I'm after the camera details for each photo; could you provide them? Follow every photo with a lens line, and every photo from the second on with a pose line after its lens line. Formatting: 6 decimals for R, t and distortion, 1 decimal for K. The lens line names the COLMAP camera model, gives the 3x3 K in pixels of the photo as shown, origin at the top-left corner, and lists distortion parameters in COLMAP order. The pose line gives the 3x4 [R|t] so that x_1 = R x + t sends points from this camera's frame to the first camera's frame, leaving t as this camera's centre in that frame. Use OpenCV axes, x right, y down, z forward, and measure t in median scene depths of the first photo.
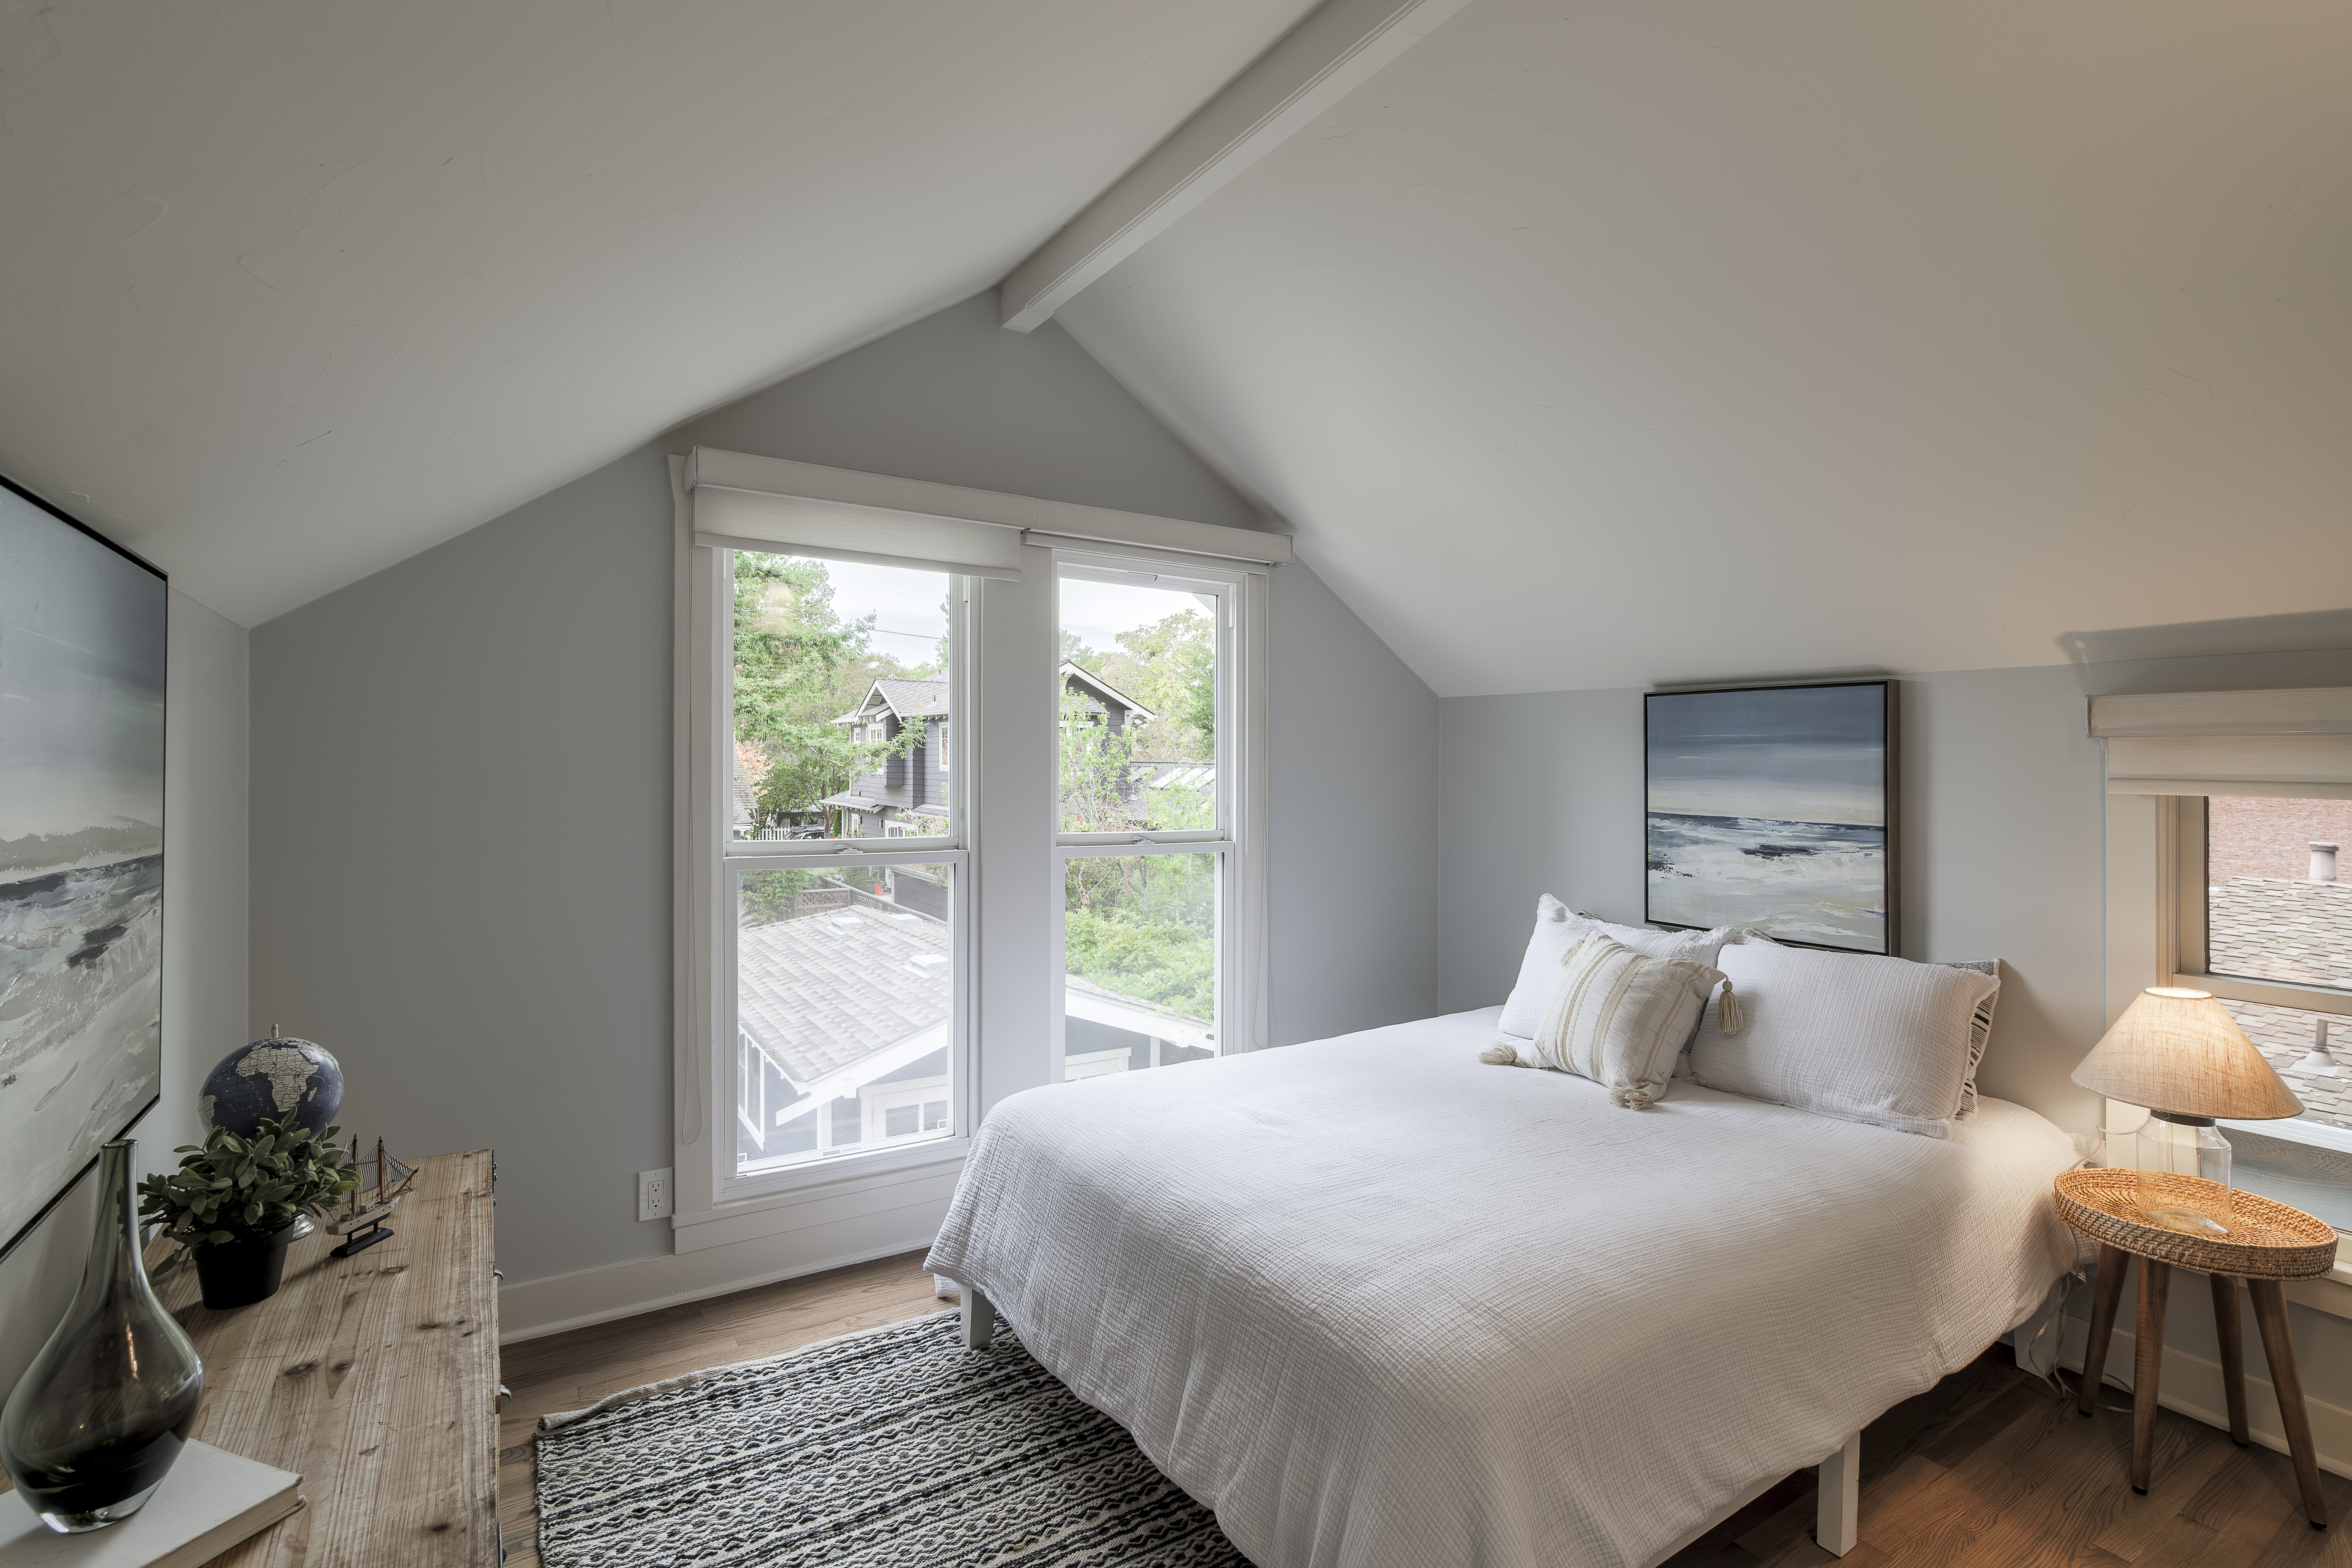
lens RADIAL K [[1098.3, 0, 1169.7], [0, 1098.3, 769.2], [0, 0, 1]] dist [-0.005978, 0.001216]
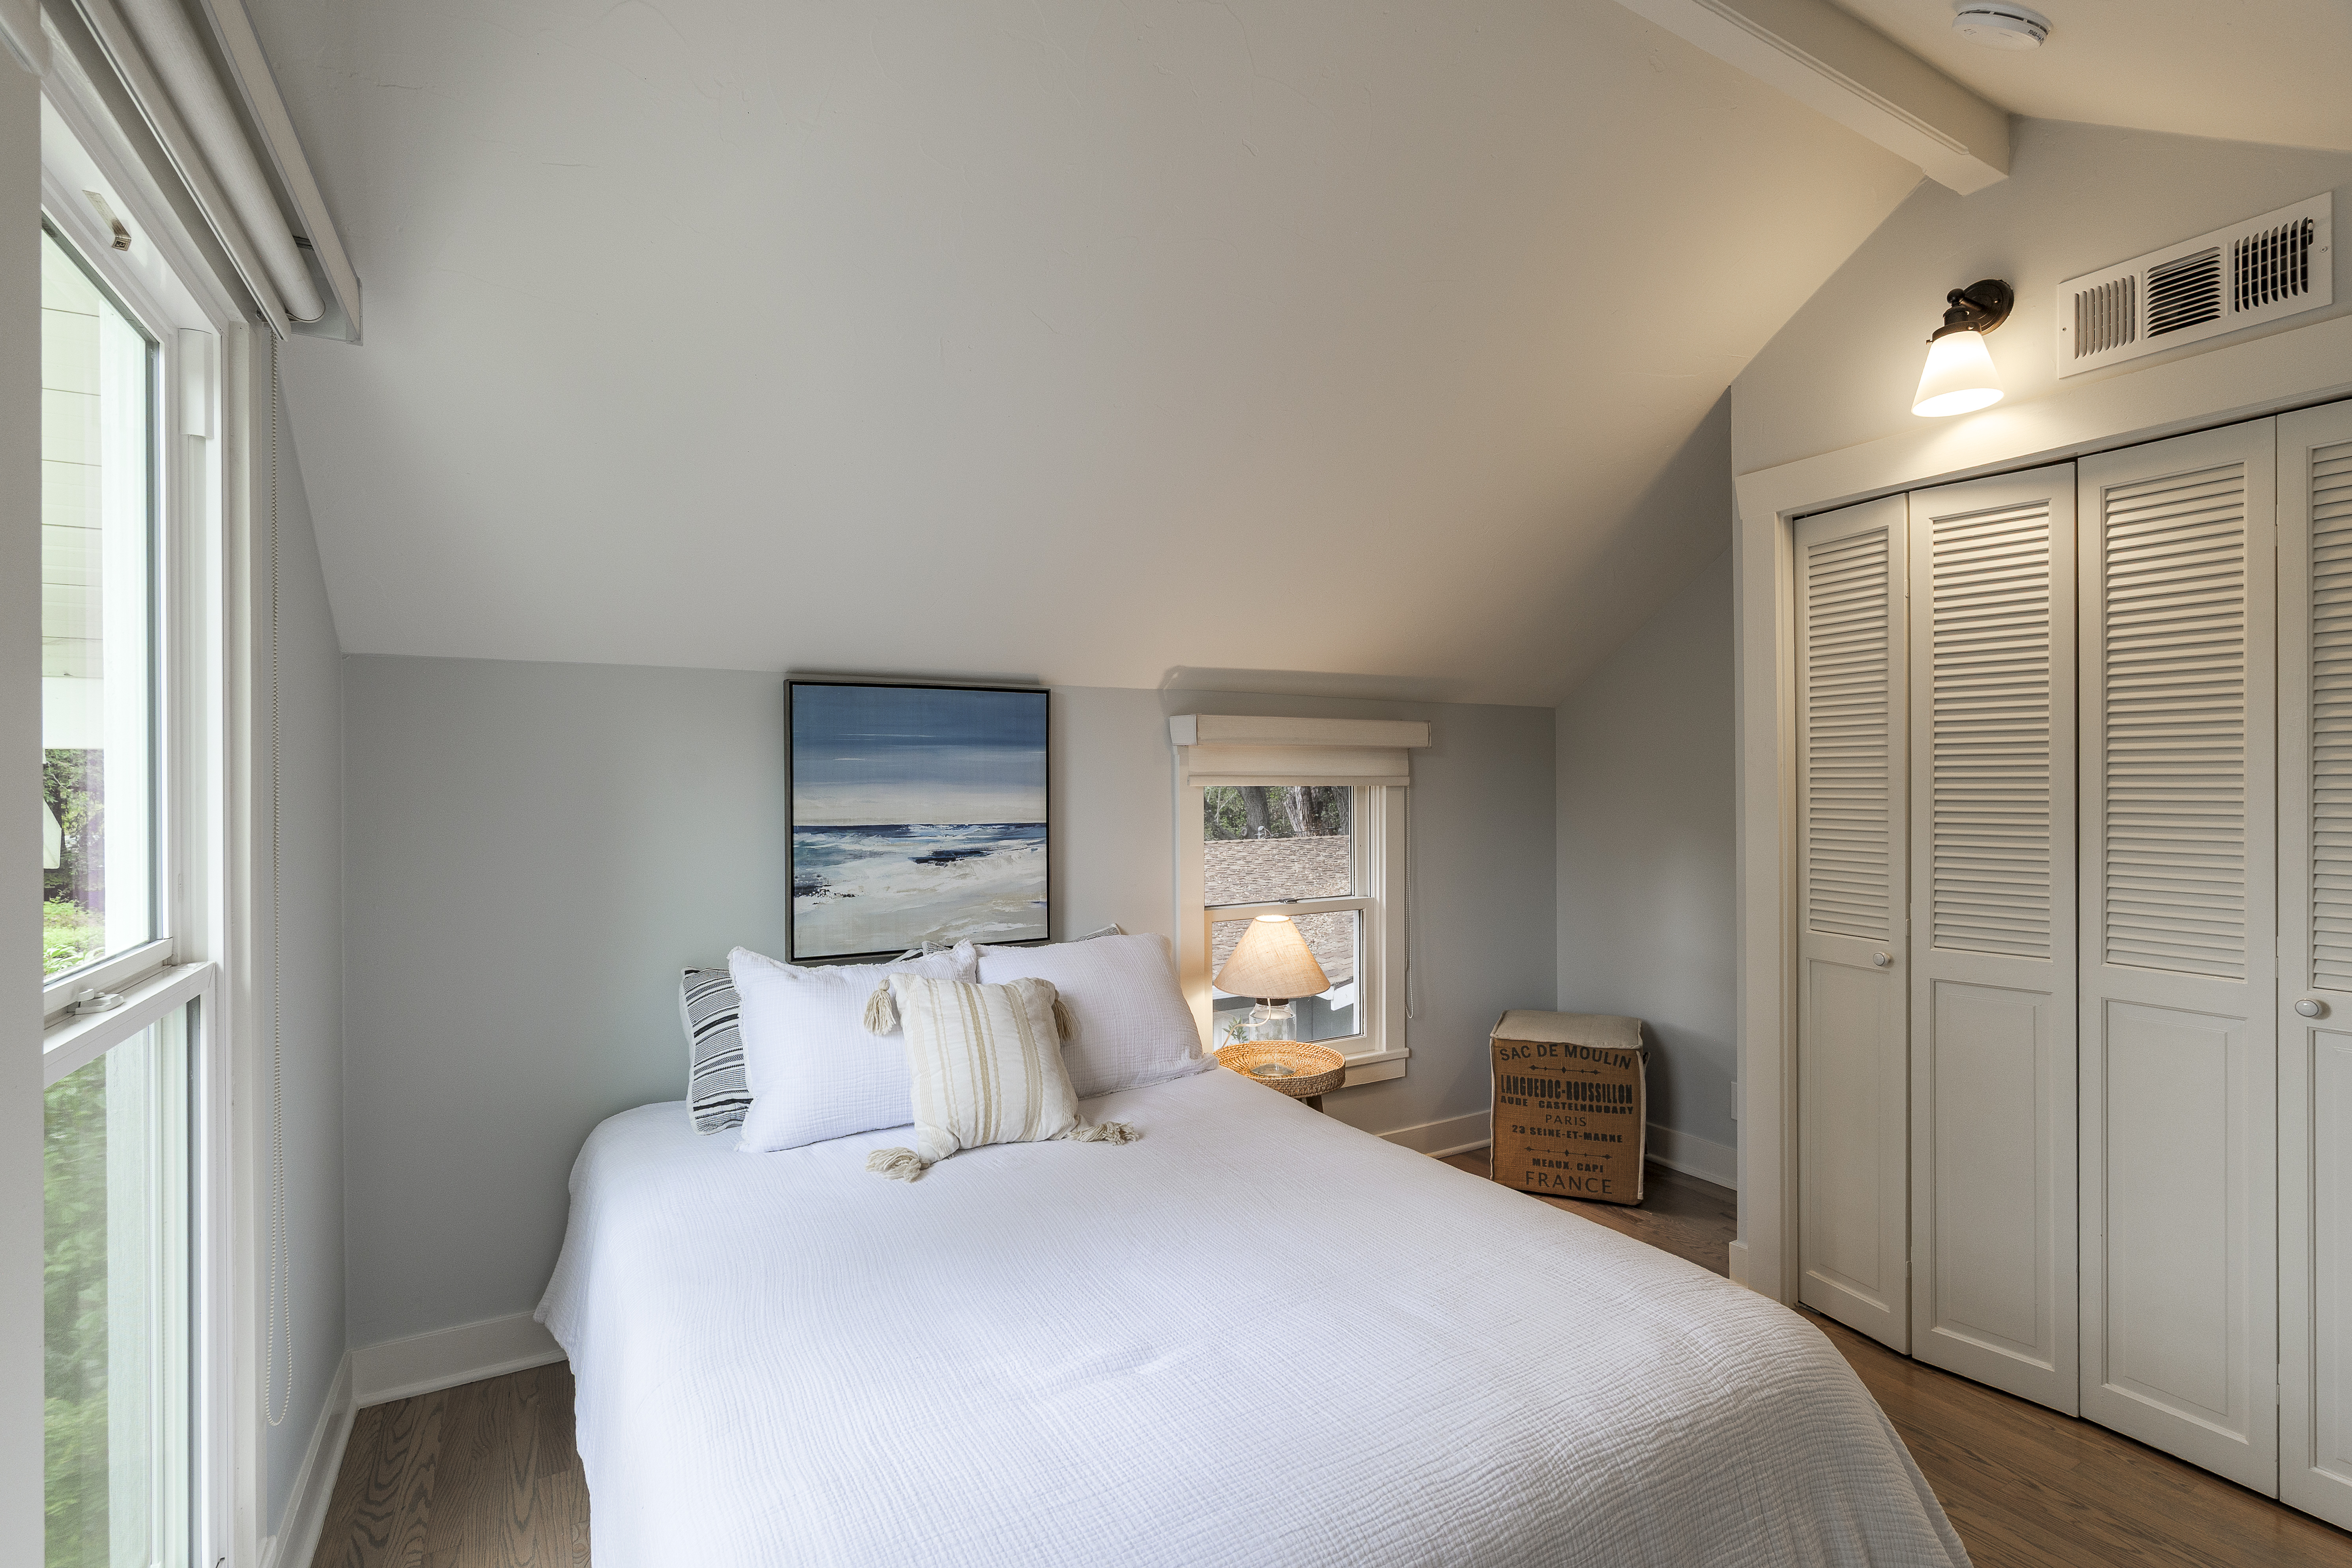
lens RADIAL K [[1098.3, 0, 1171.6], [0, 1098.3, 775.7], [0, 0, 1]] dist [-0.005978, 0.001216]
pose [[0.040355, -0.009486, 0.999140, -0.402067], [0.011146, 0.999897, 0.009043, -0.002912], [-0.999123, 0.010771, 0.040457, 0.755999]]
